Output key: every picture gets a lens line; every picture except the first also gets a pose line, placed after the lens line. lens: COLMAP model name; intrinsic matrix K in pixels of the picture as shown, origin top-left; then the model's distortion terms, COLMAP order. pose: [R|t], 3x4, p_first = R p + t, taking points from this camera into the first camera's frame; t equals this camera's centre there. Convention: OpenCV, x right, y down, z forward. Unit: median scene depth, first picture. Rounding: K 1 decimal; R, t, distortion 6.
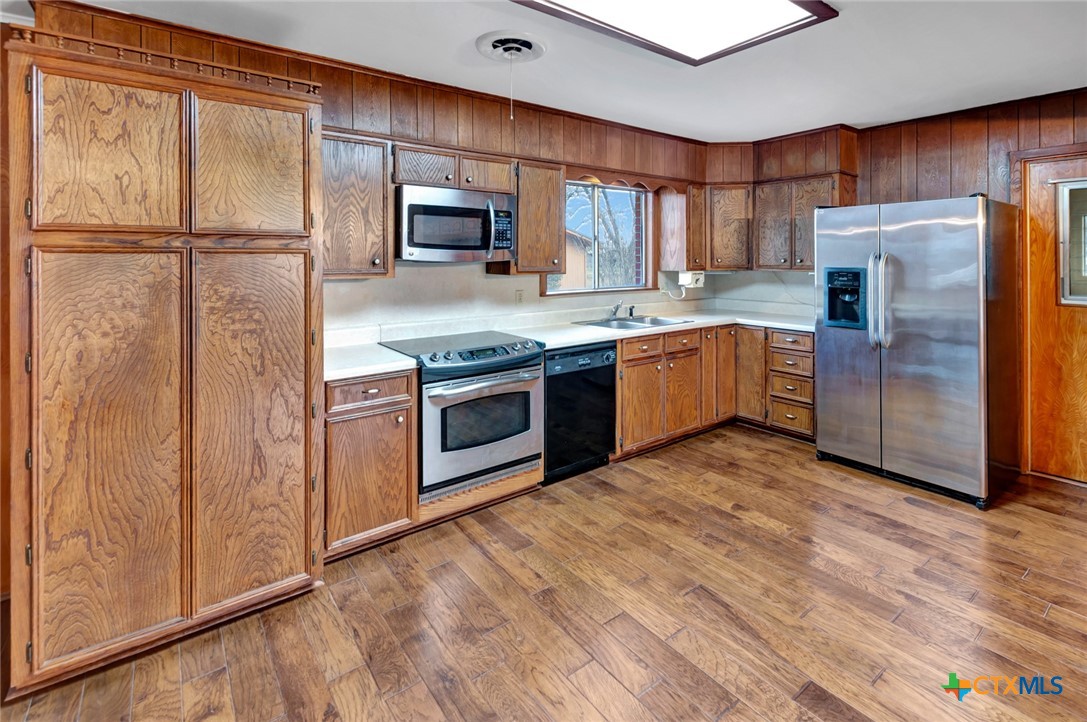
lens RADIAL K [[503.4, 0, 550.0], [0, 503.4, 261.1], [0, 0, 1]] dist [-0.000852, 0.001327]
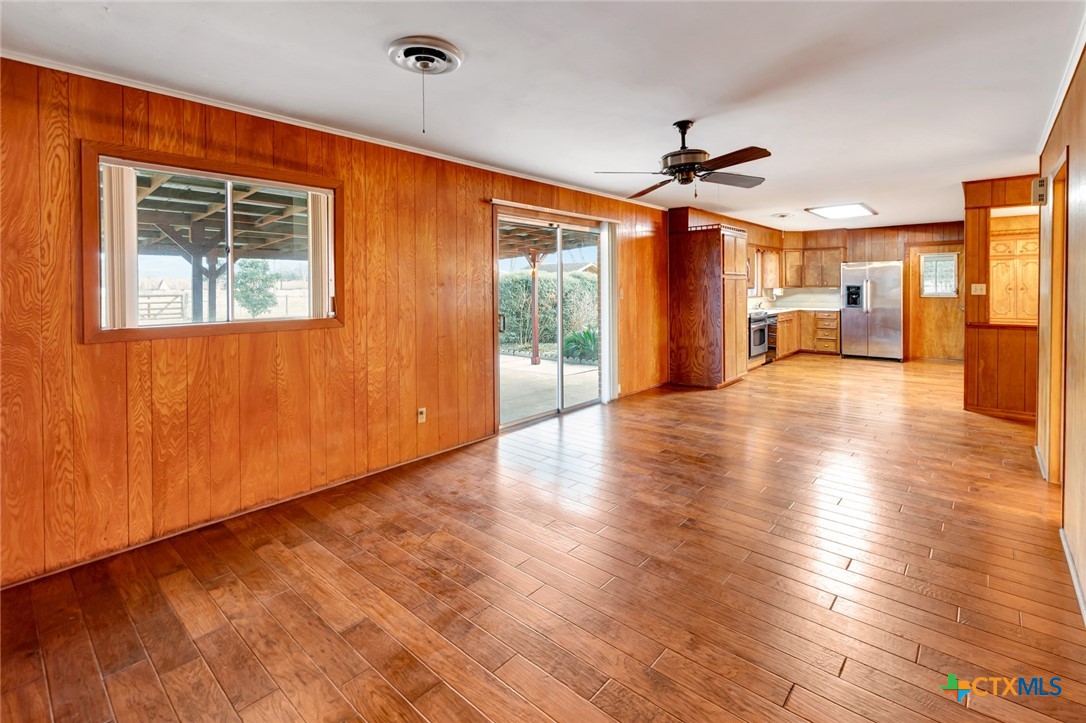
lens RADIAL K [[502.9, 0, 538.7], [0, 502.9, 296.3], [0, 0, 1]] dist [-0.000852, 0.001327]
pose [[0.984849, -0.012653, 0.172950, -1.328838], [0.010355, 0.999846, 0.014183, 0.014970], [-0.173102, -0.012177, 0.984829, -1.177953]]
